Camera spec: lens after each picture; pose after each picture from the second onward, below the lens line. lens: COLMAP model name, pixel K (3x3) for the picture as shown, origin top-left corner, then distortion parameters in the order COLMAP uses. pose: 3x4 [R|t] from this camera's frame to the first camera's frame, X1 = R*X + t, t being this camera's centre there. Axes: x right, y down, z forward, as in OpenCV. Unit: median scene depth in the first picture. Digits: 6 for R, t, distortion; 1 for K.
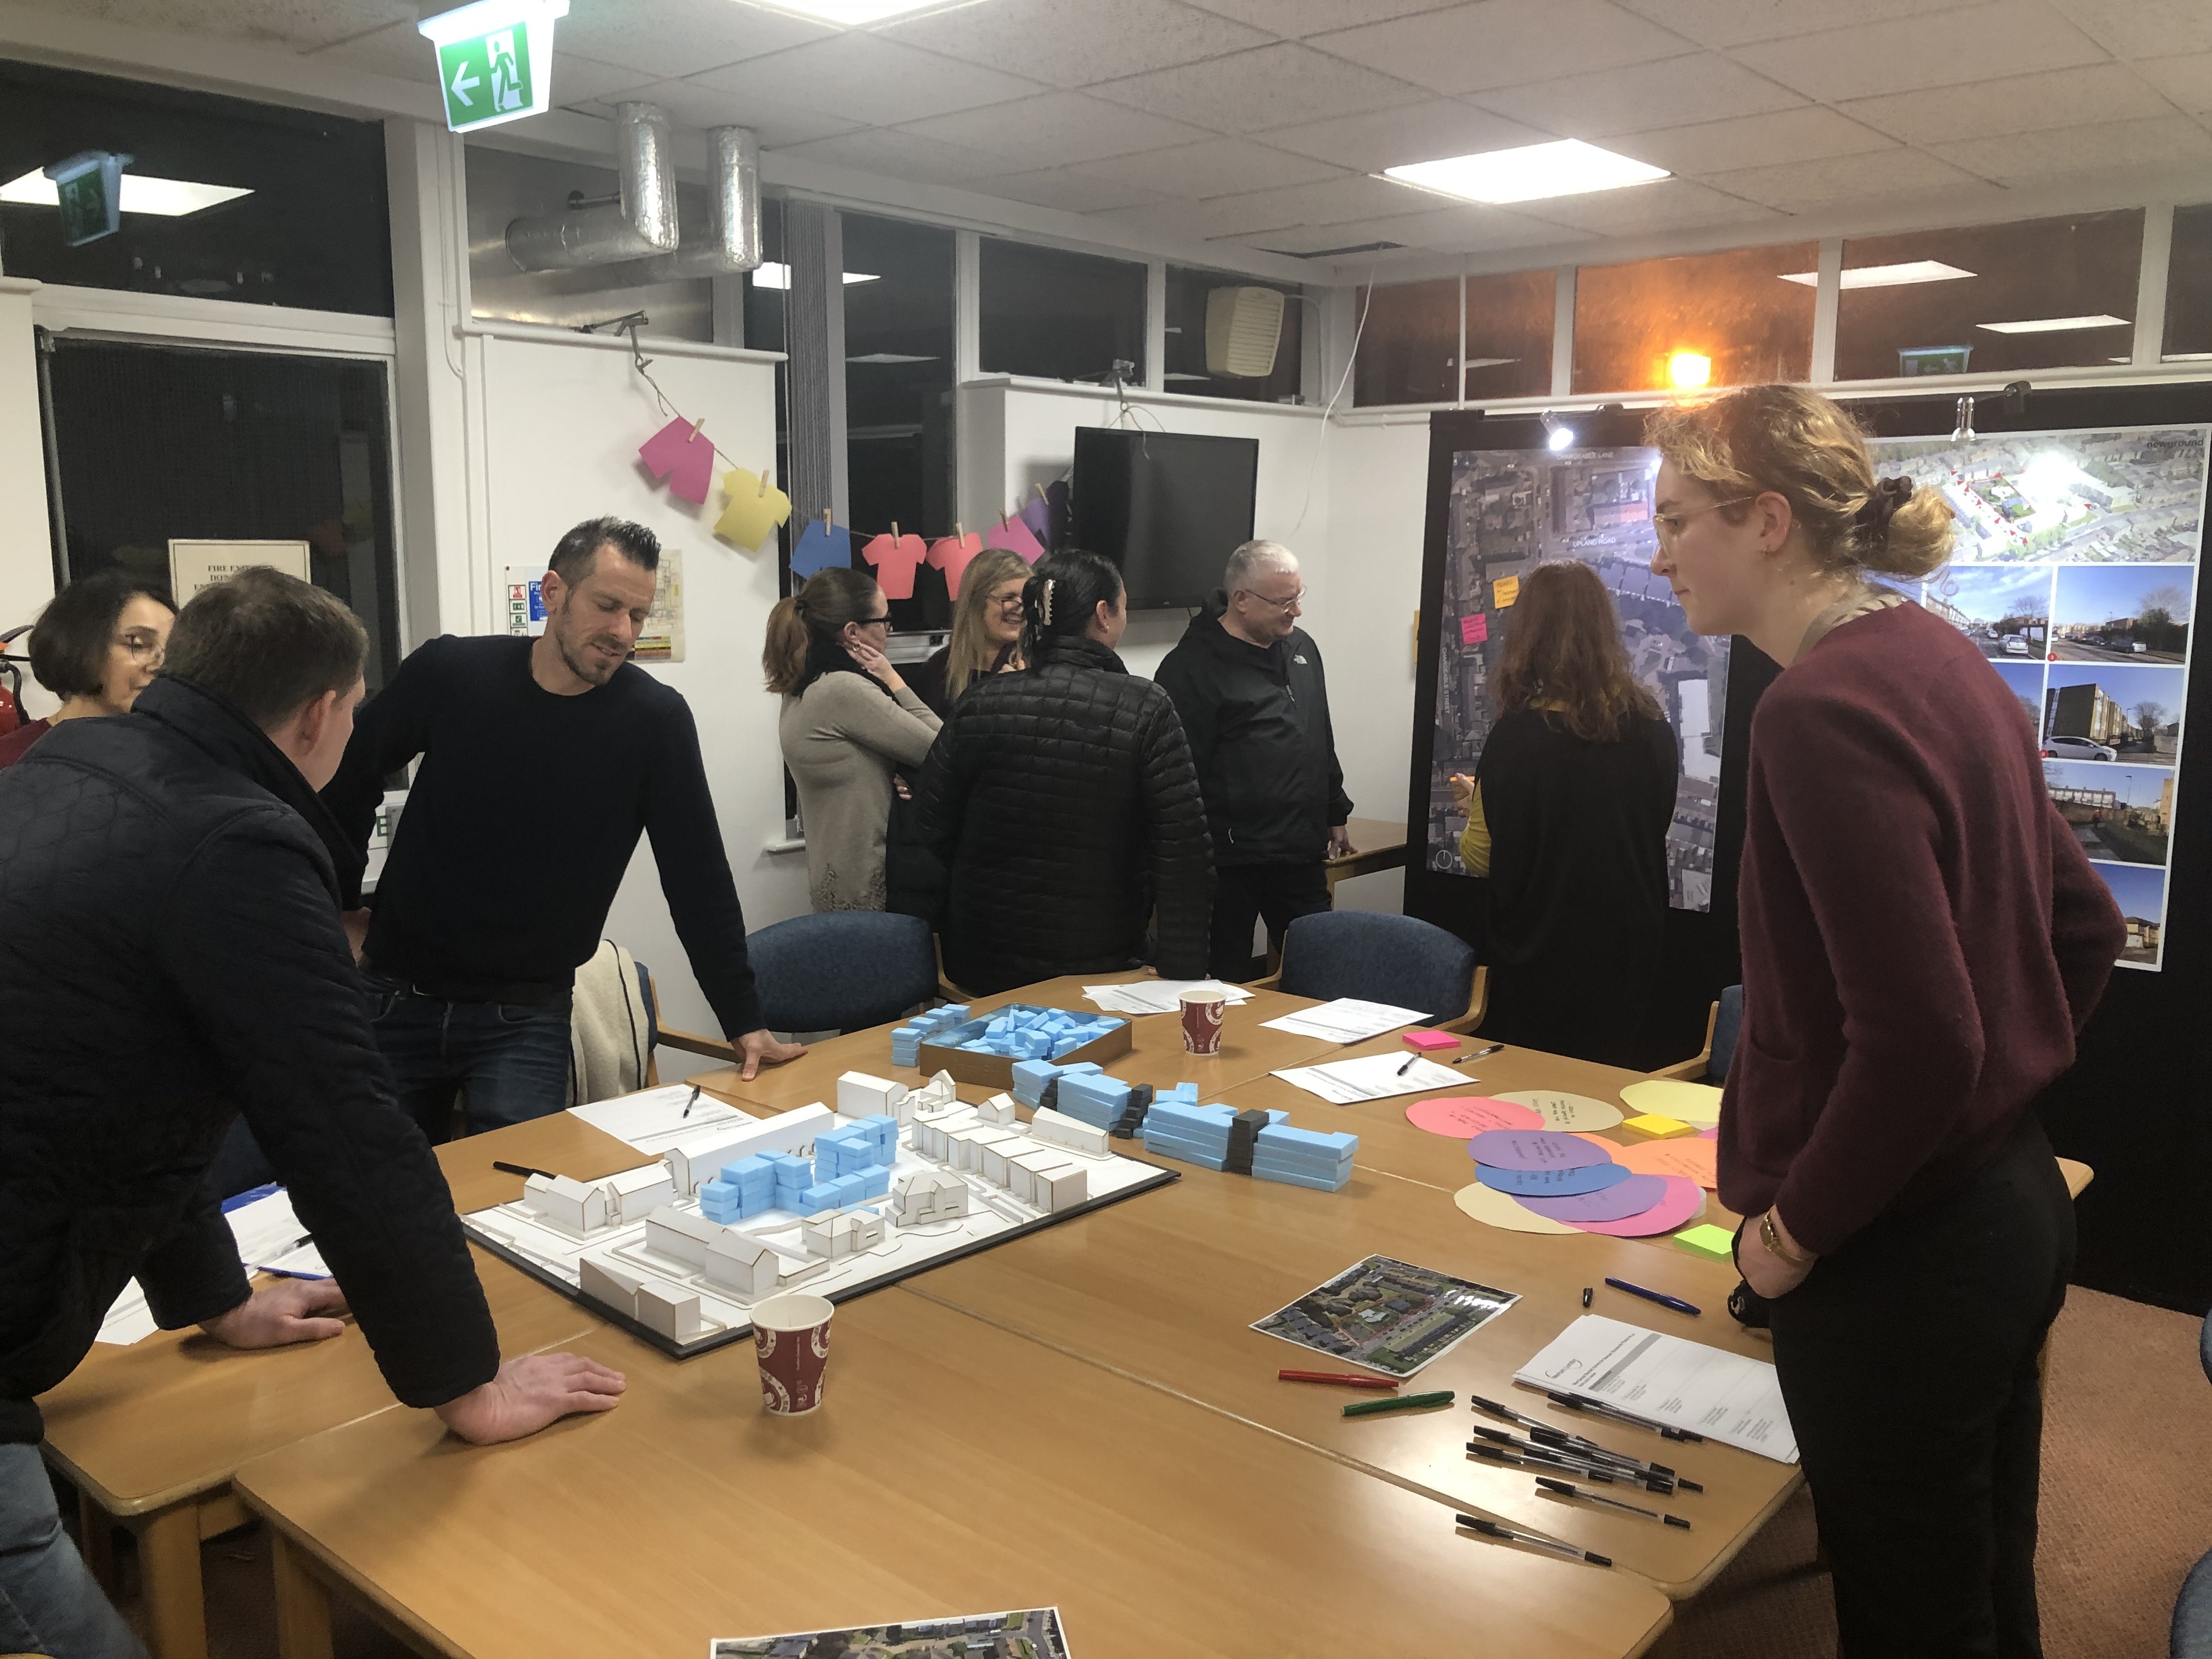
lens RADIAL K [[1810.9, 0, 1108.0], [0, 1810.9, 835.8], [0, 0, 1]] dist [-0.000054, -0.000418]
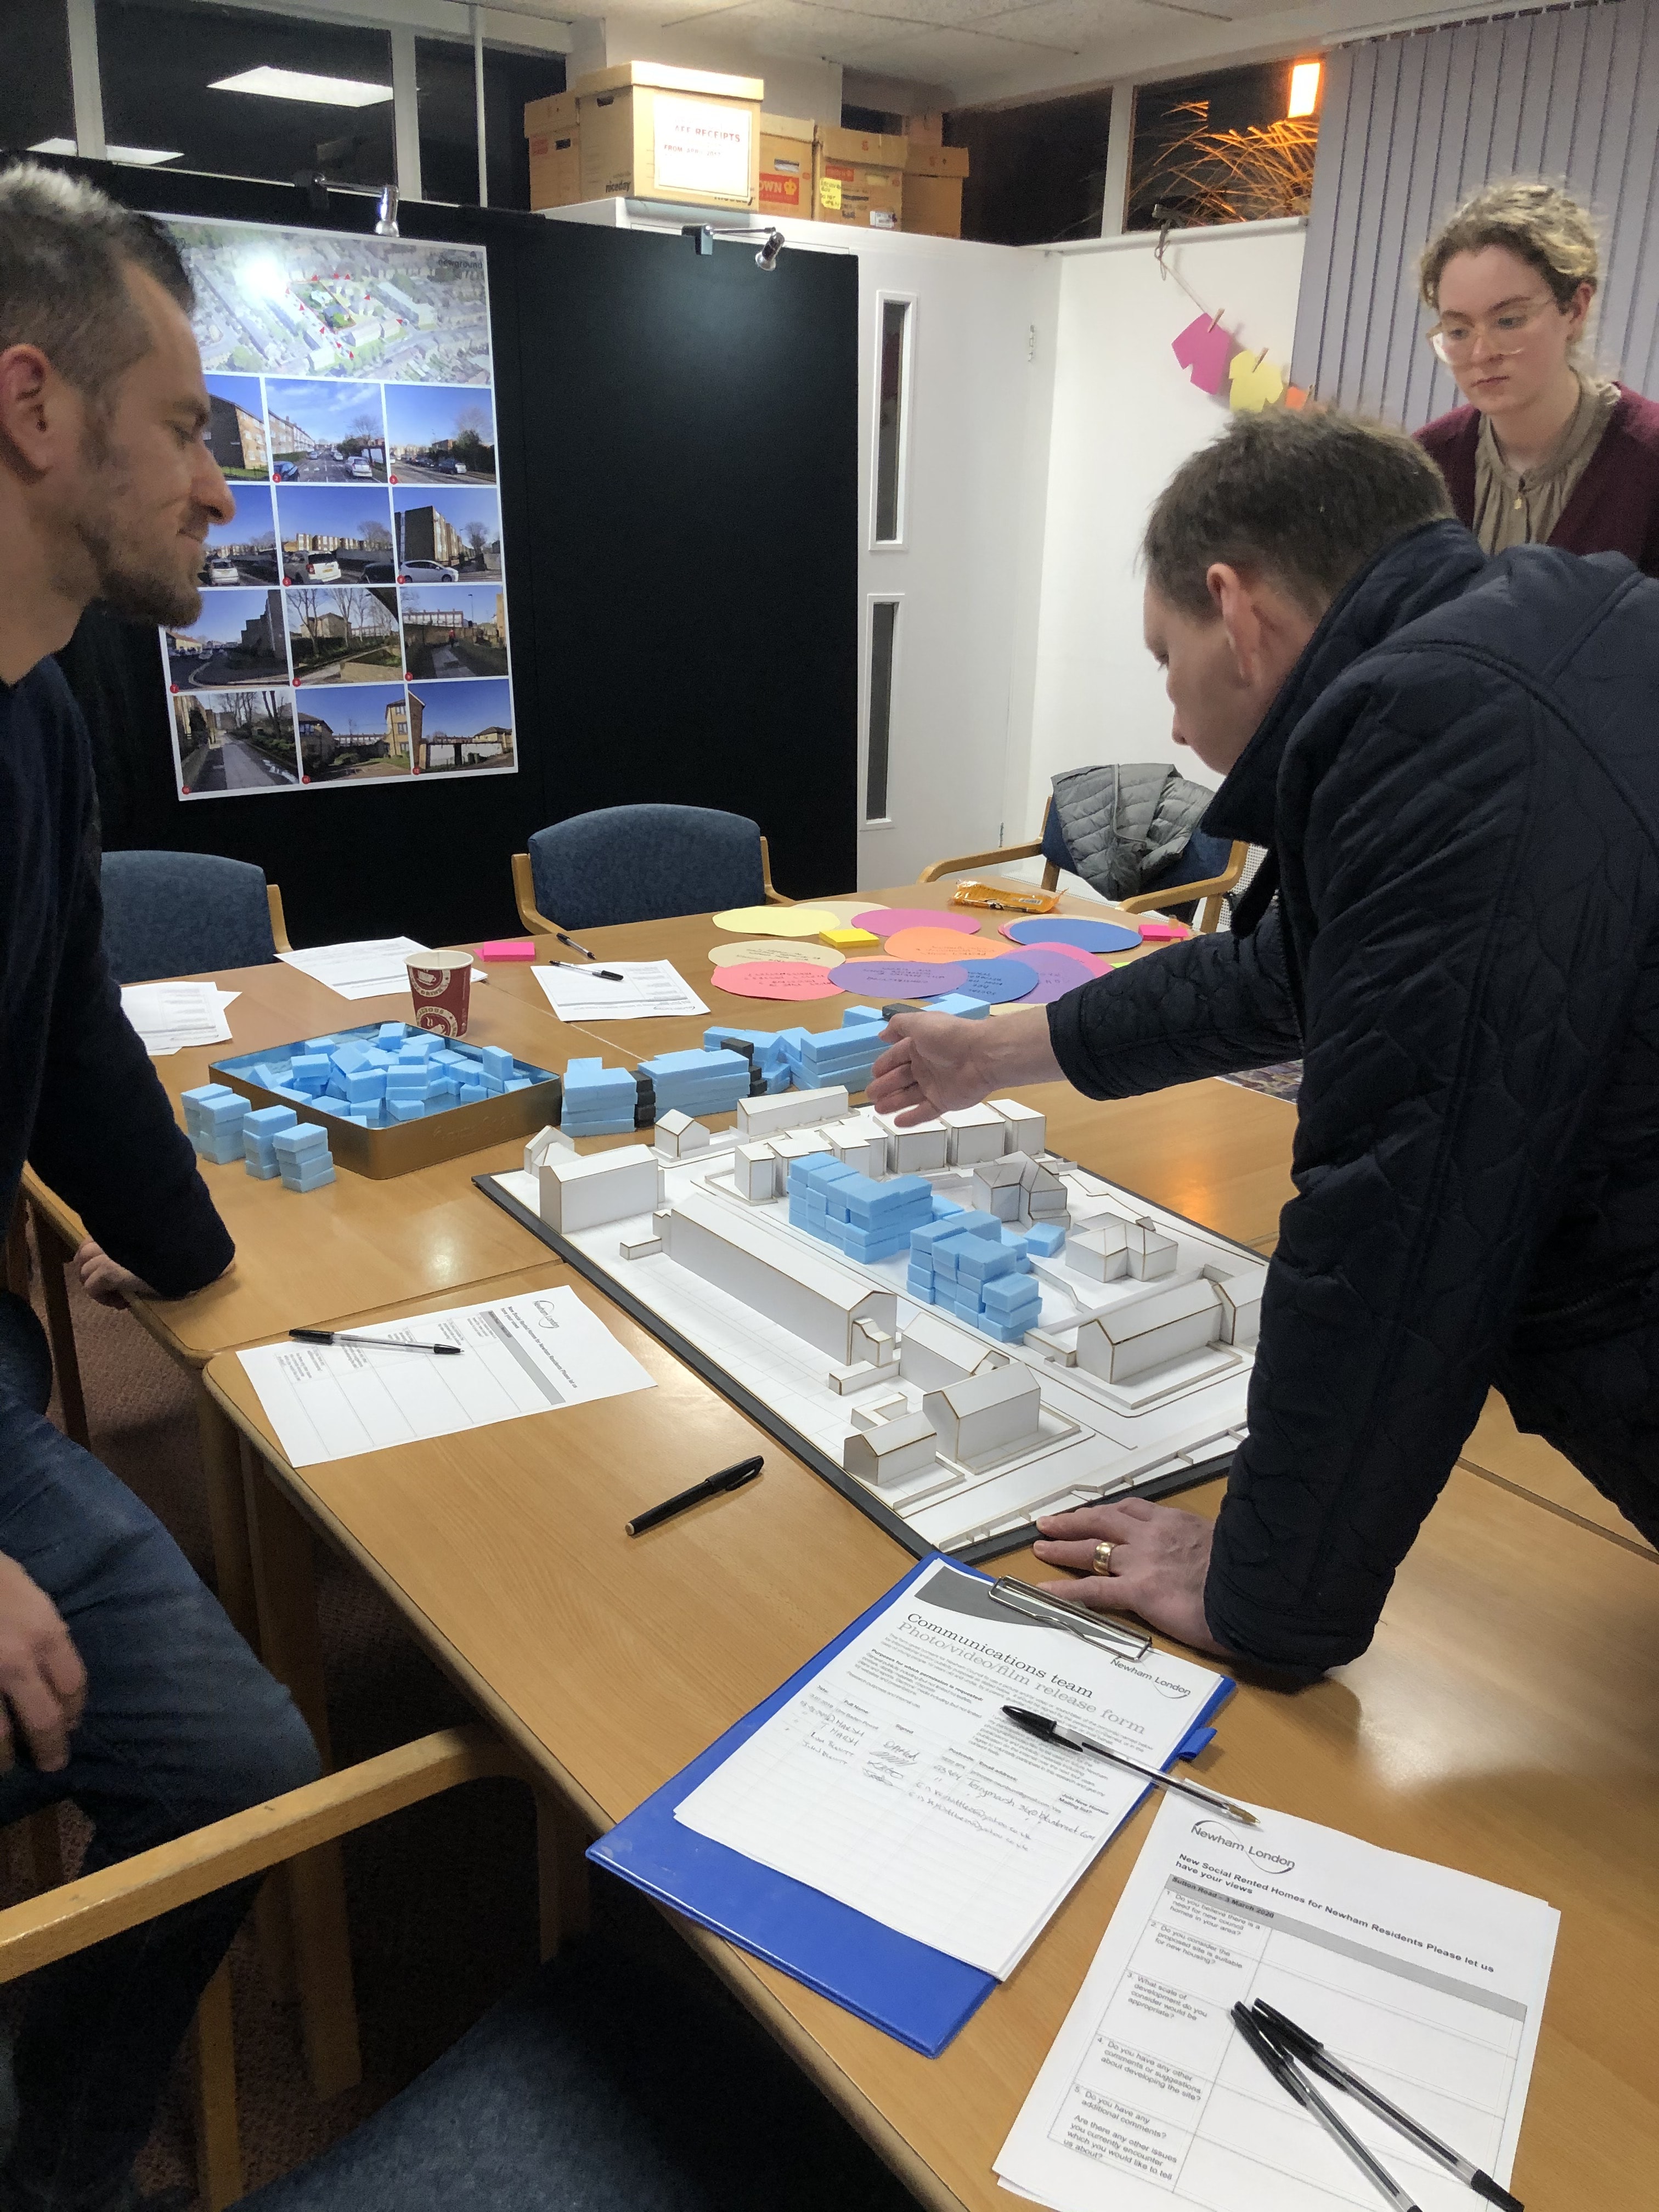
lens RADIAL K [[1834.2, 0, 834.7], [0, 1834.2, 1106.5], [0, 0, 1]] dist [0.014156, 0.023921]
pose [[0.200803, -0.320869, 0.925592, -0.503416], [0.123393, 0.945596, 0.301034, -0.047415], [-0.971829, 0.053763, 0.229472, 0.552626]]
